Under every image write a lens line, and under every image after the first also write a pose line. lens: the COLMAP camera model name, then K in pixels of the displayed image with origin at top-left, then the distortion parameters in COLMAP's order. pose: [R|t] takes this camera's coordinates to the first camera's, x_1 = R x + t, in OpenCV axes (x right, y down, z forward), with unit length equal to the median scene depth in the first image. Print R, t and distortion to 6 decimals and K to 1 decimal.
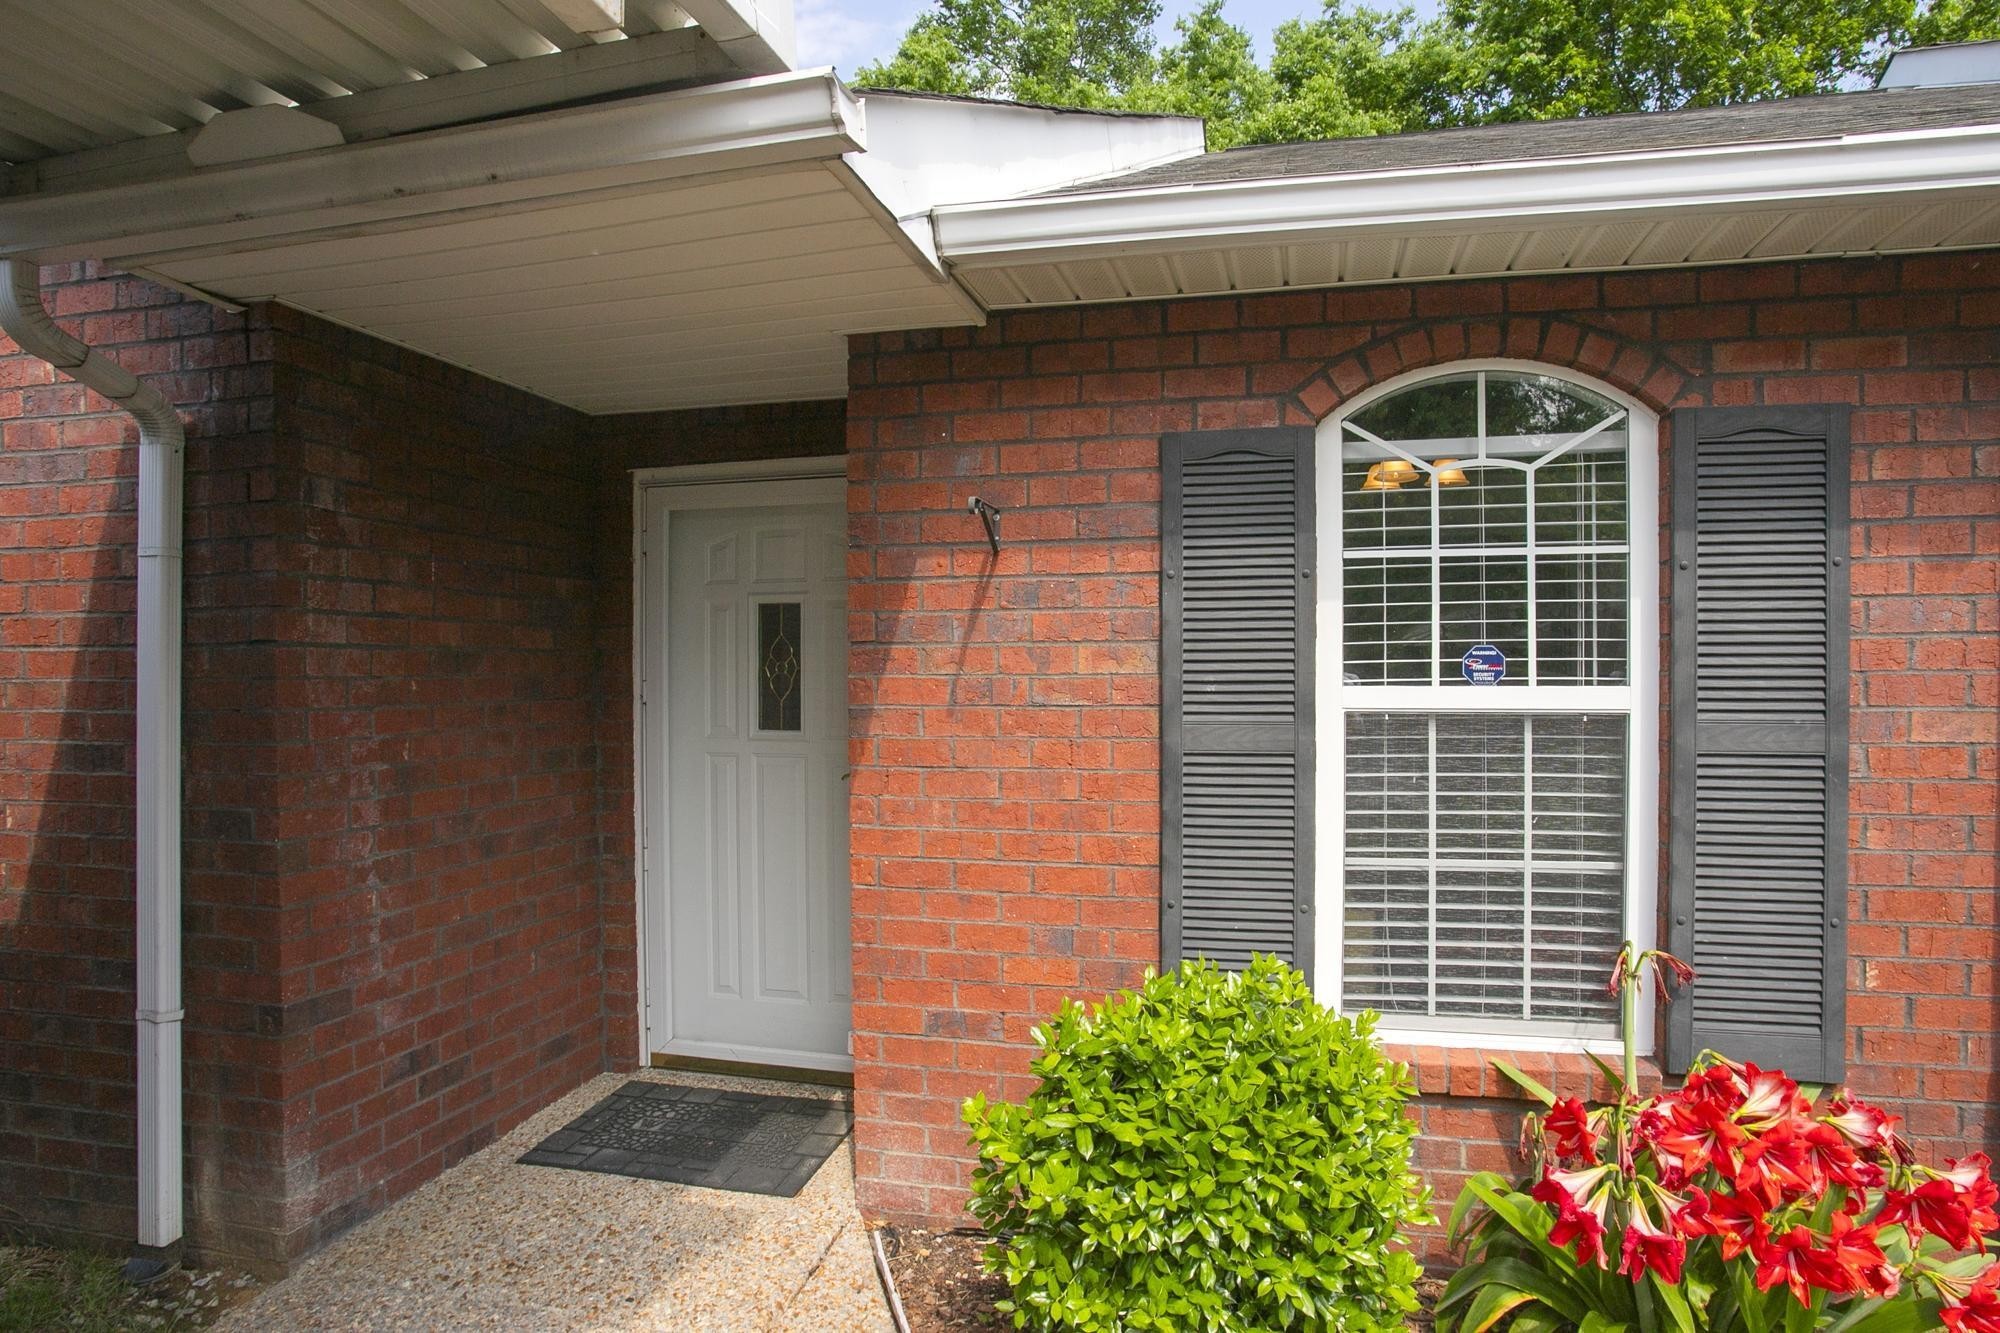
lens RADIAL K [[994.1, 0, 1025.9], [0, 994.1, 662.4], [0, 0, 1]] dist [-0.080204, 0.037988]
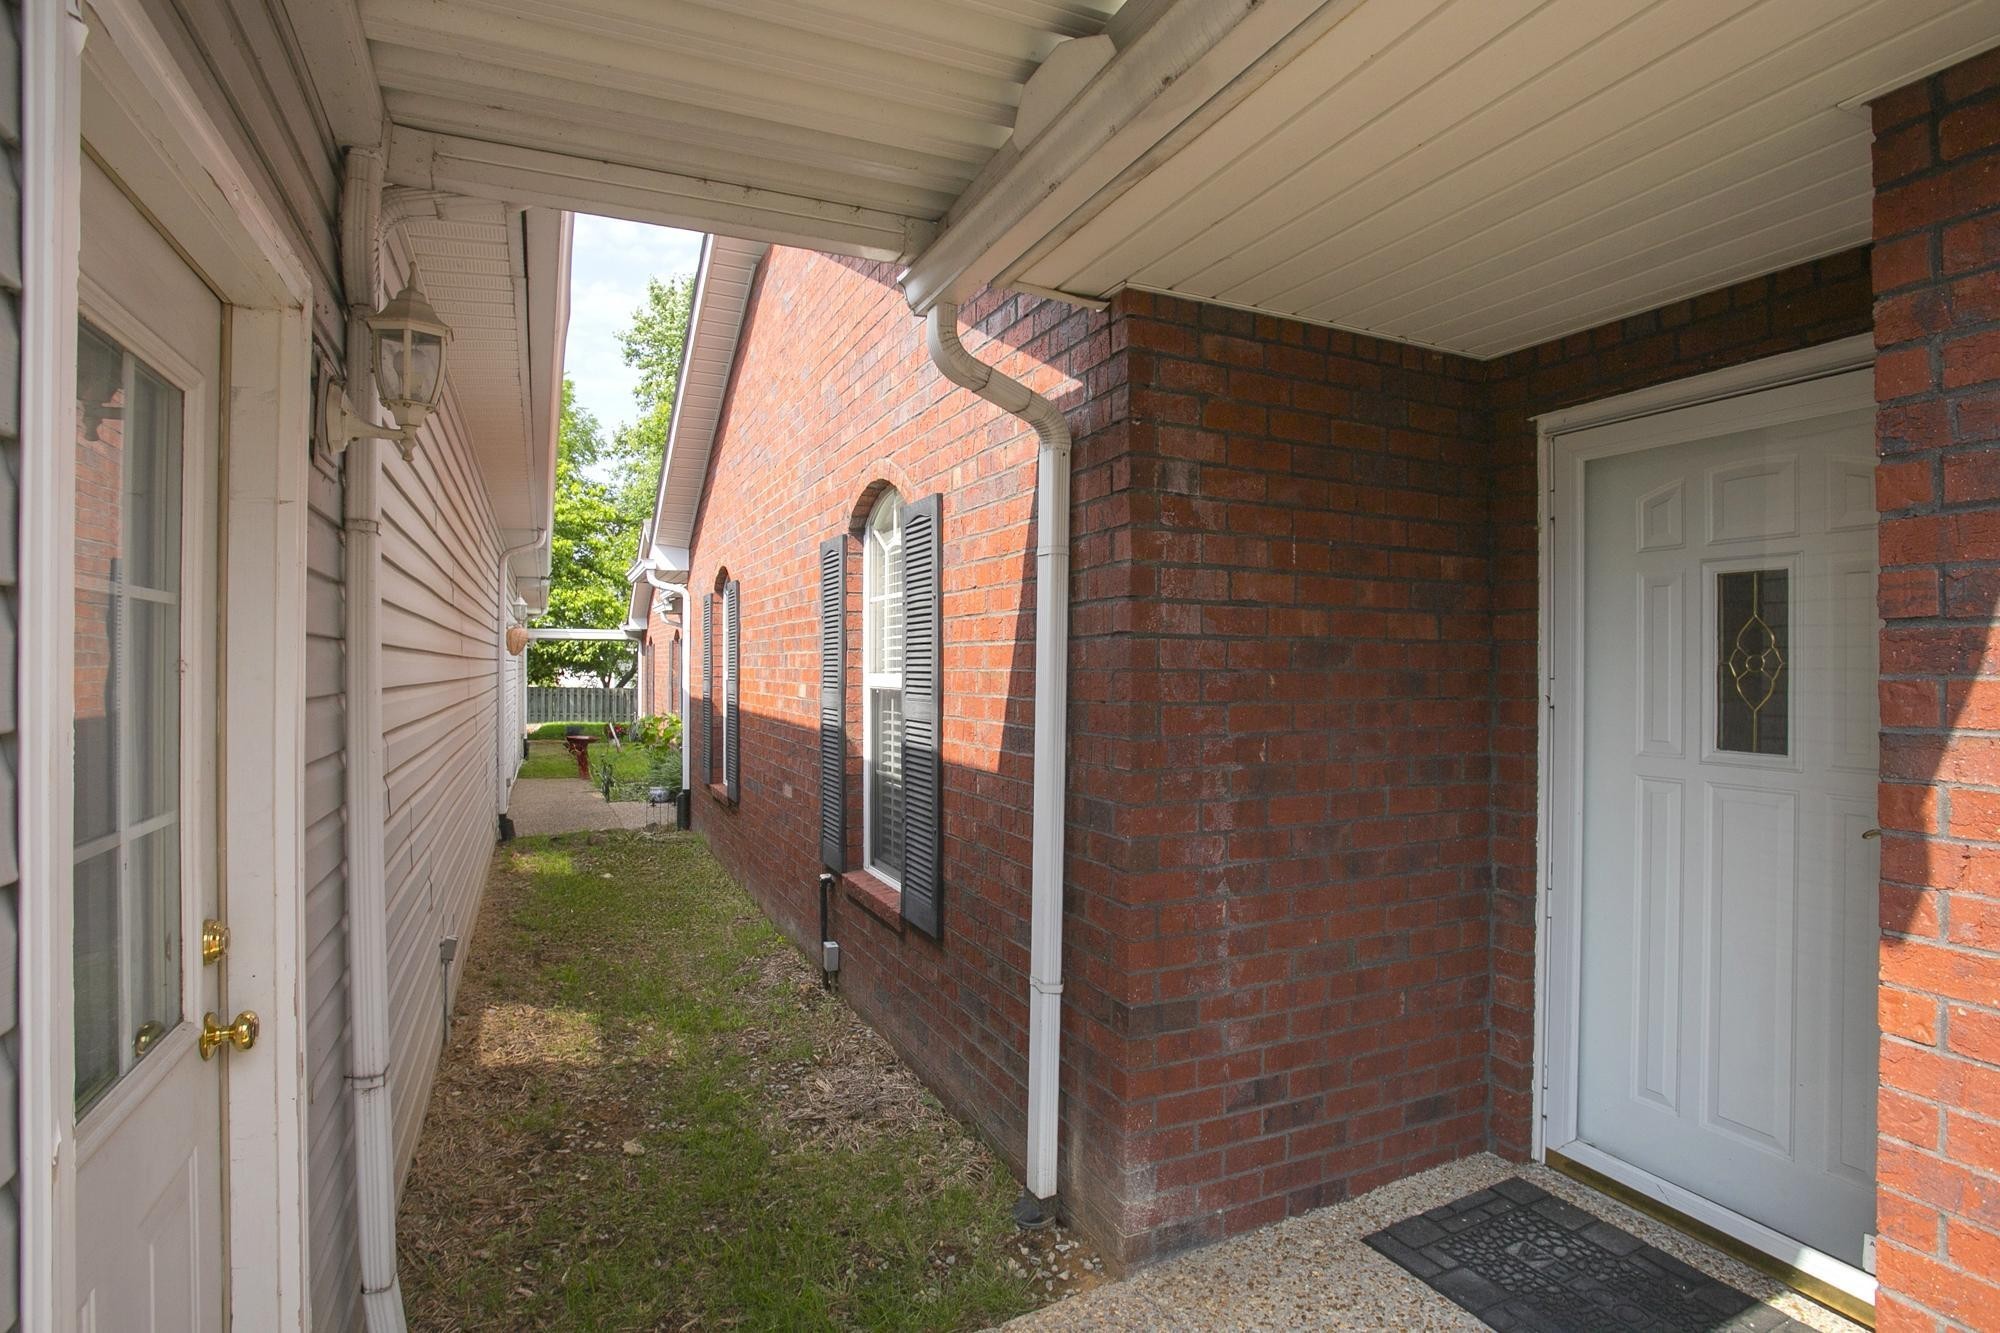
lens RADIAL K [[994.1, 0, 1025.9], [0, 994.1, 662.4], [0, 0, 1]] dist [-0.080204, 0.037988]
pose [[0.619505, 0.004183, -0.784982, -0.047243], [-0.000776, 0.999989, 0.004716, 0.003189], [0.784993, -0.002313, 0.619501, 0.250164]]
